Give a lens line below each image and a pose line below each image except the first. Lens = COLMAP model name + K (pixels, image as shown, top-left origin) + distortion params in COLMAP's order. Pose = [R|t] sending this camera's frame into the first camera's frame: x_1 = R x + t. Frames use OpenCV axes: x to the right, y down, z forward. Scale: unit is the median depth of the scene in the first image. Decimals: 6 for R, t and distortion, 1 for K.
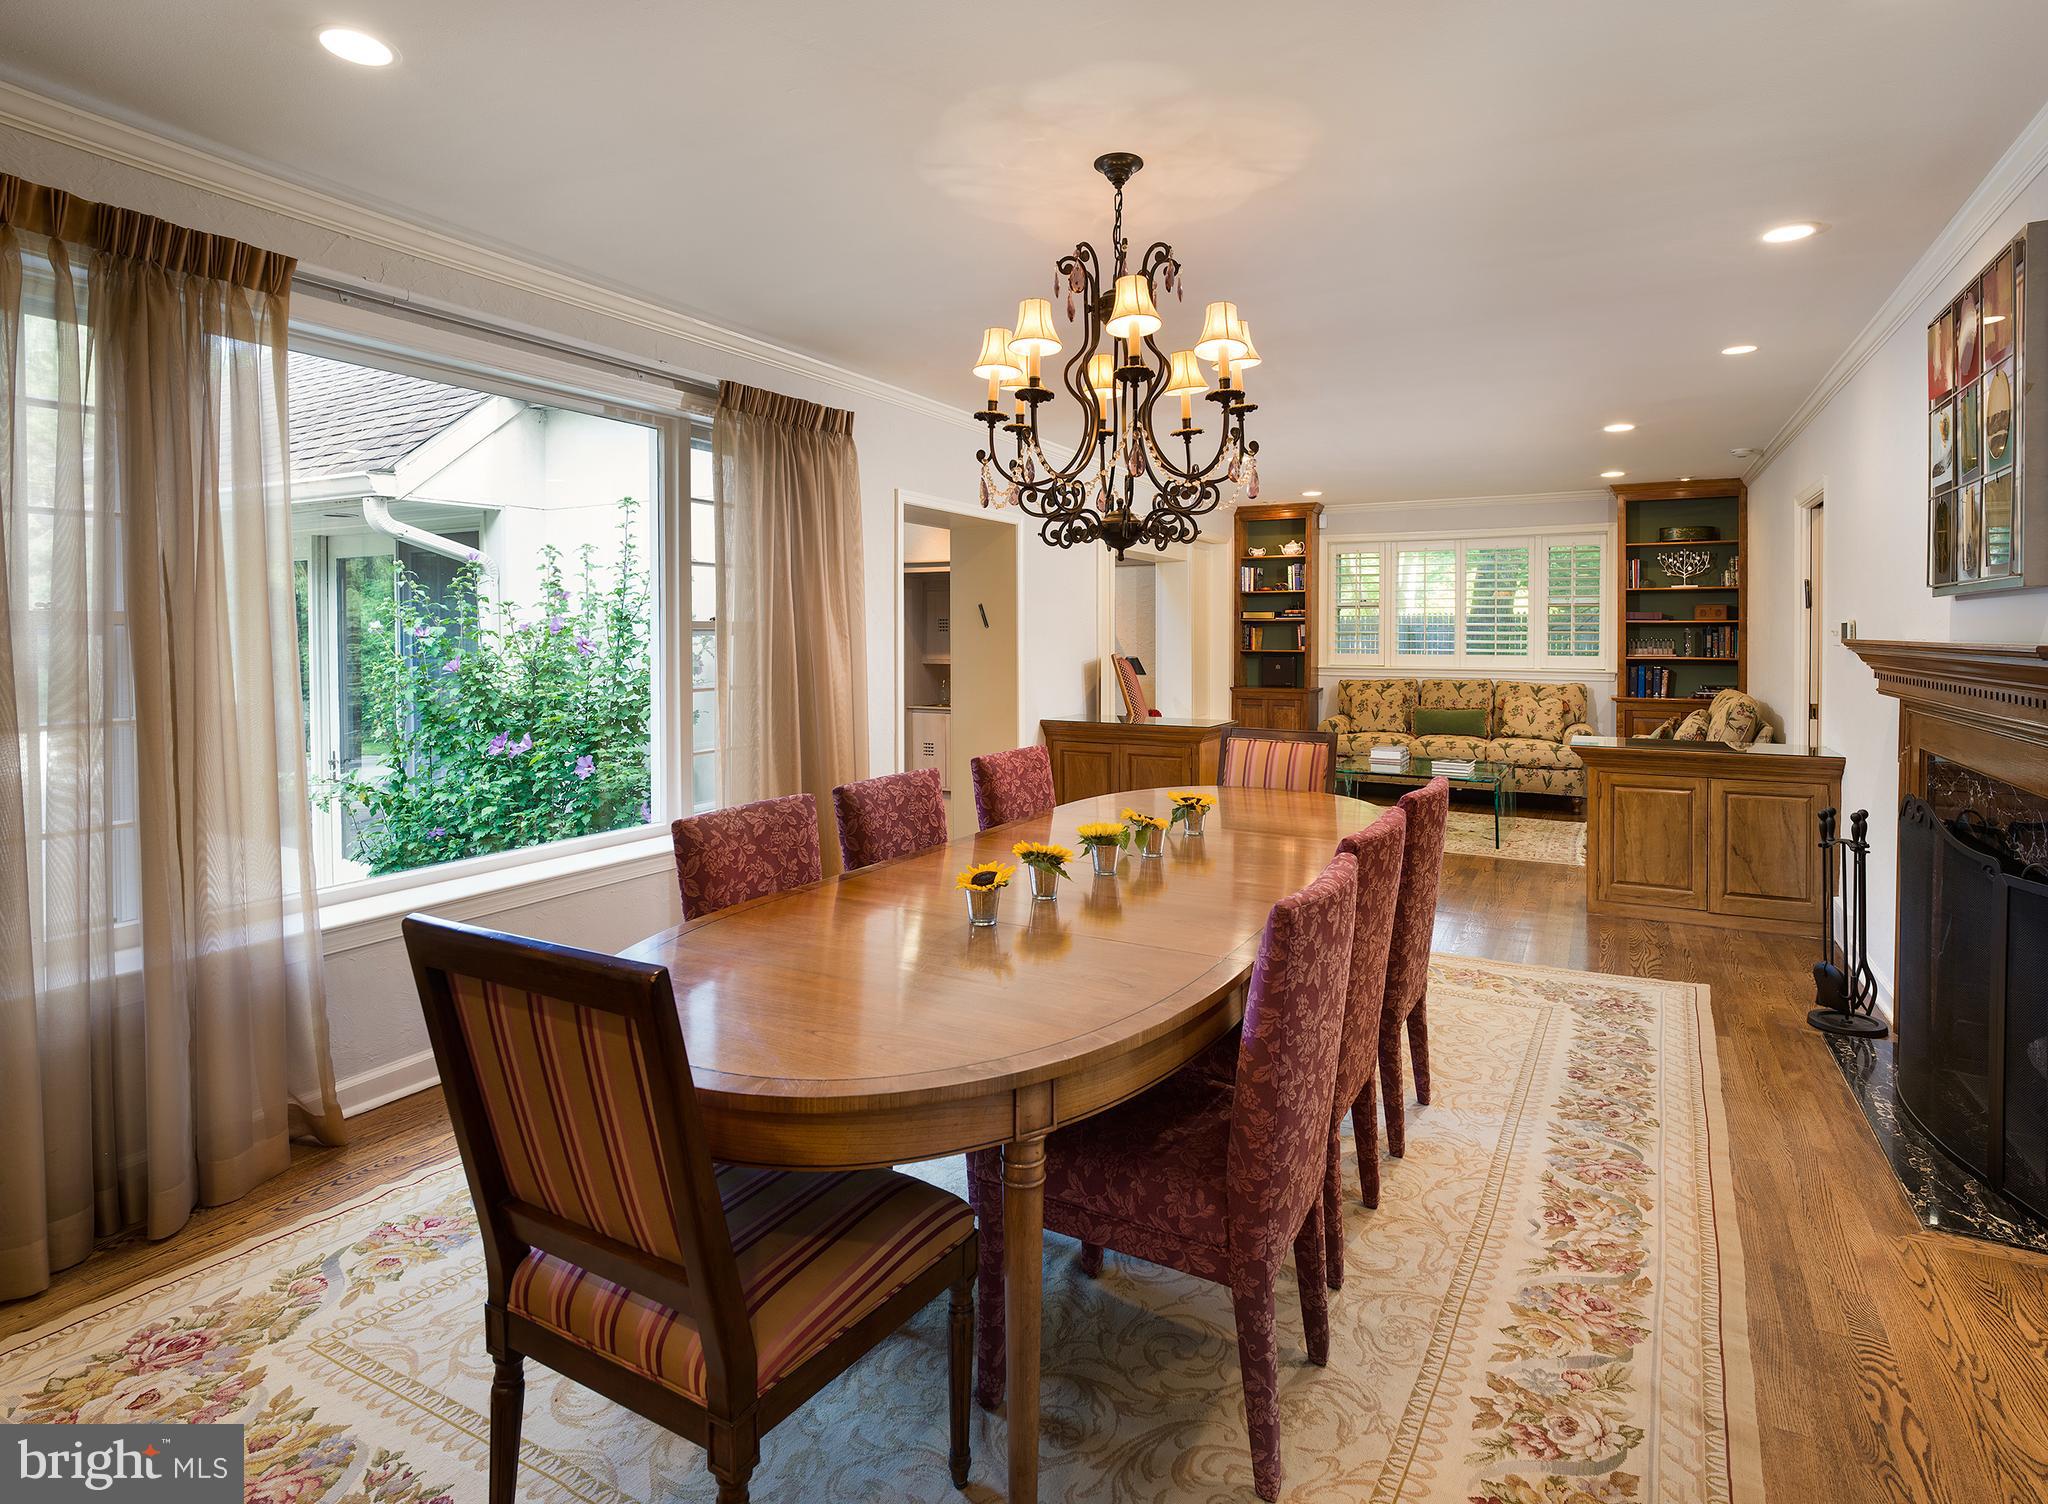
lens RADIAL K [[1071.9, 0, 1017.1], [0, 1071.9, 754.2], [0, 0, 1]] dist [-0.015578, -0.000427]
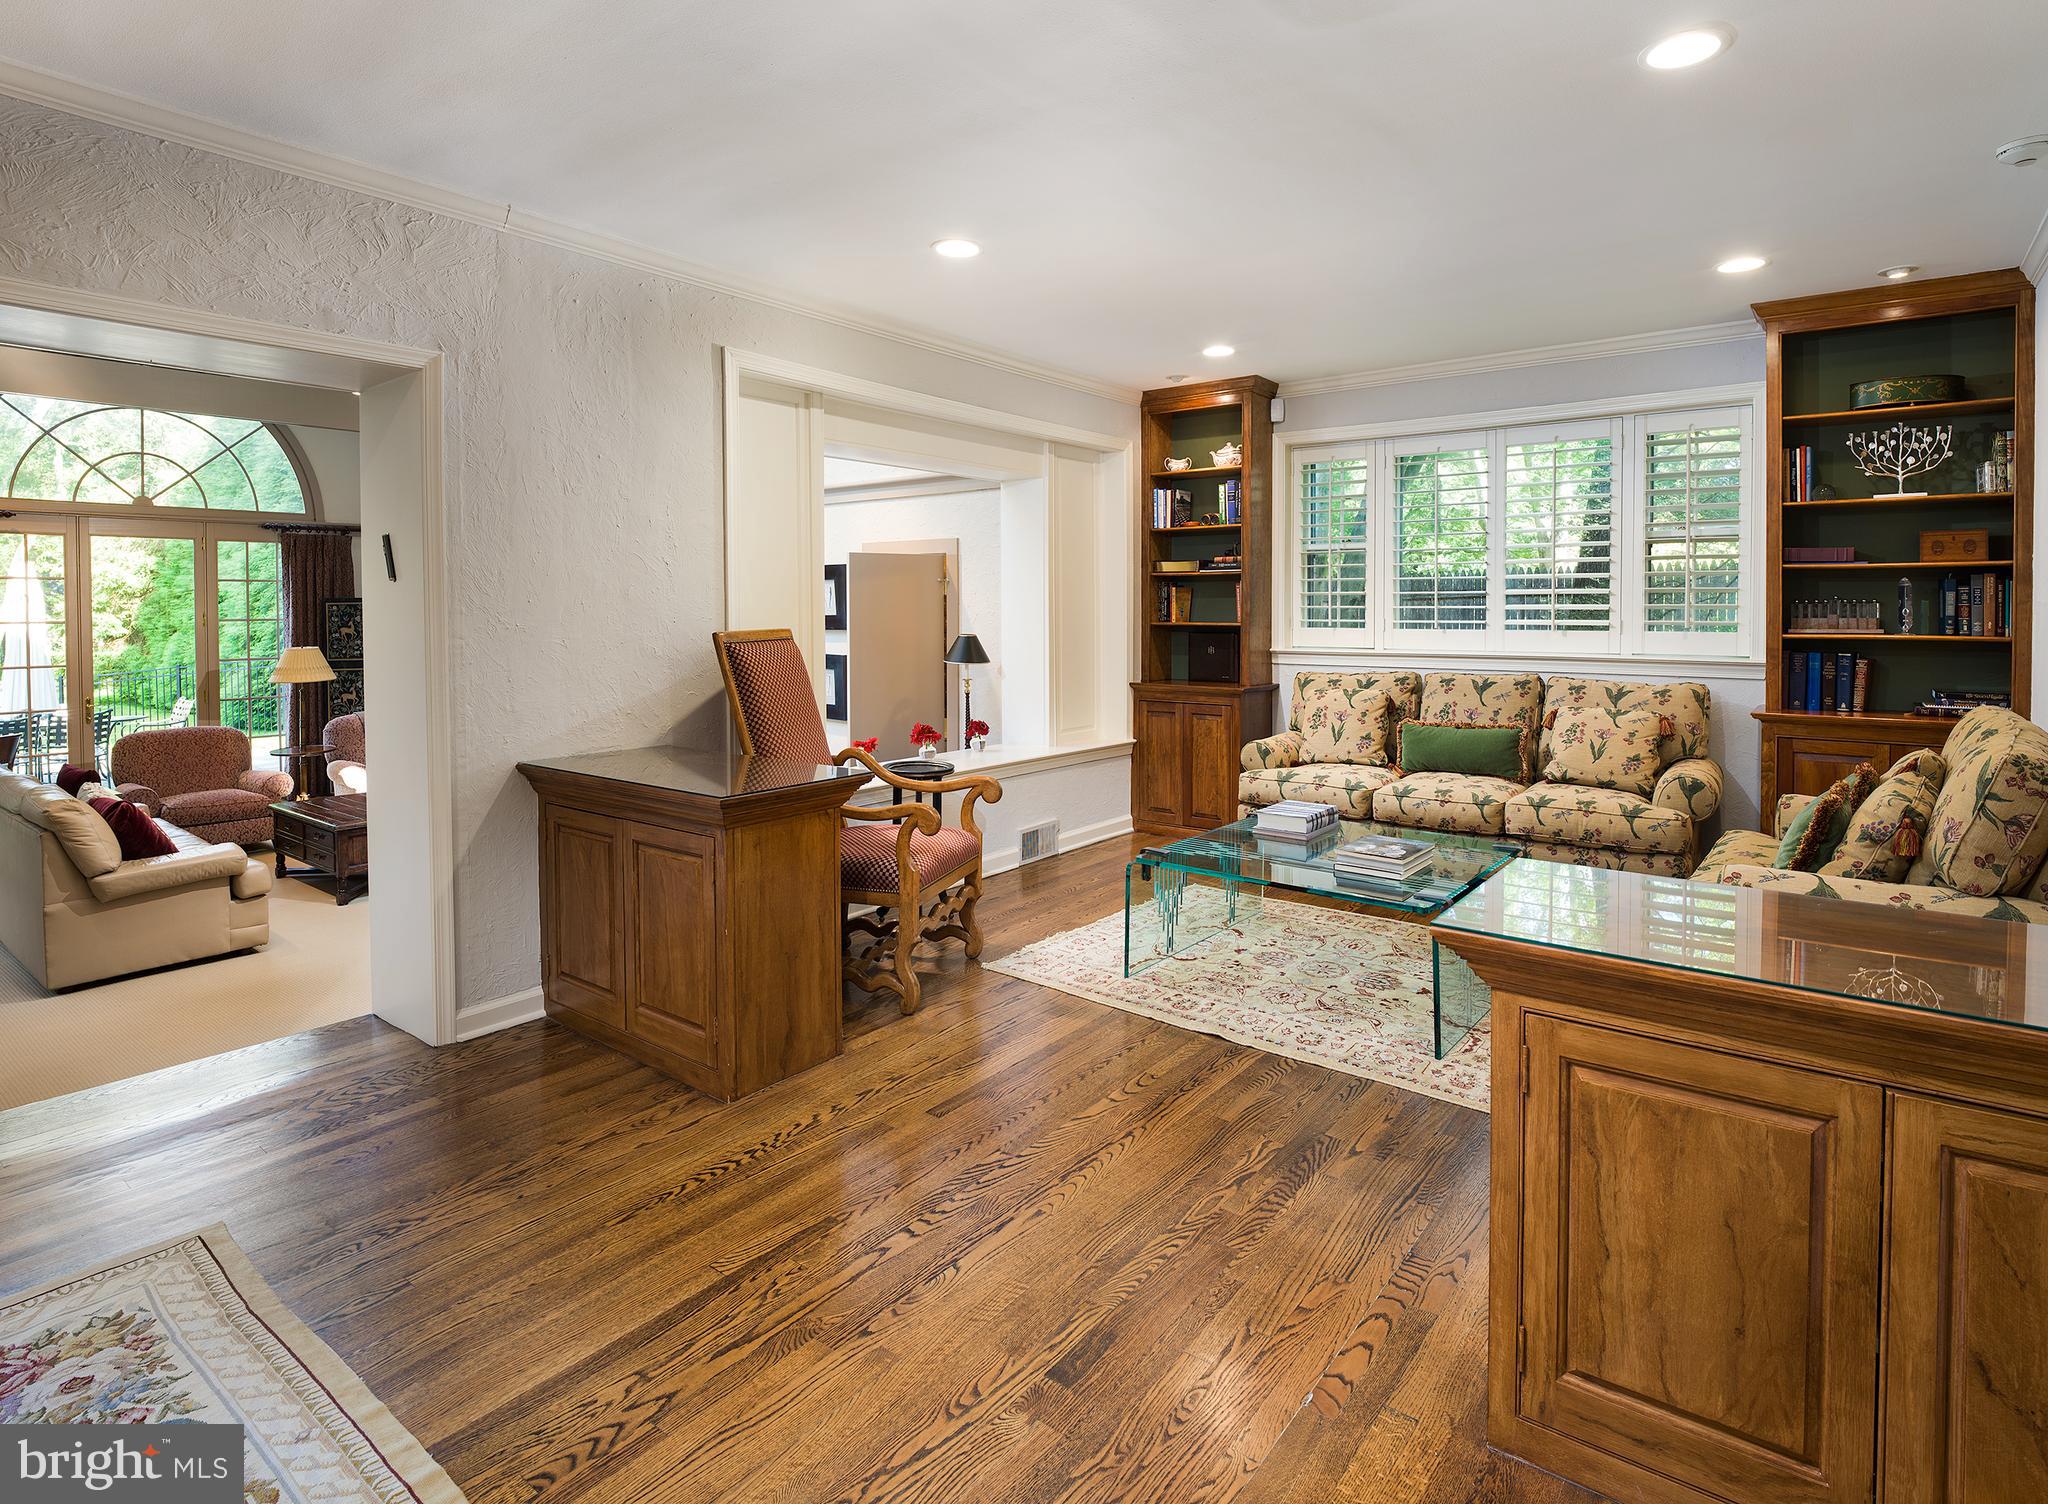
lens RADIAL K [[1182.0, 0, 1022.0], [0, 1182.0, 745.8], [0, 0, 1]] dist [-0.018663, -0.002489]
pose [[0.994162, 0.008834, -0.107533, 0.255134], [-0.008127, 0.999942, 0.007003, -0.036625], [0.107589, -0.006088, 0.994177, 0.376573]]
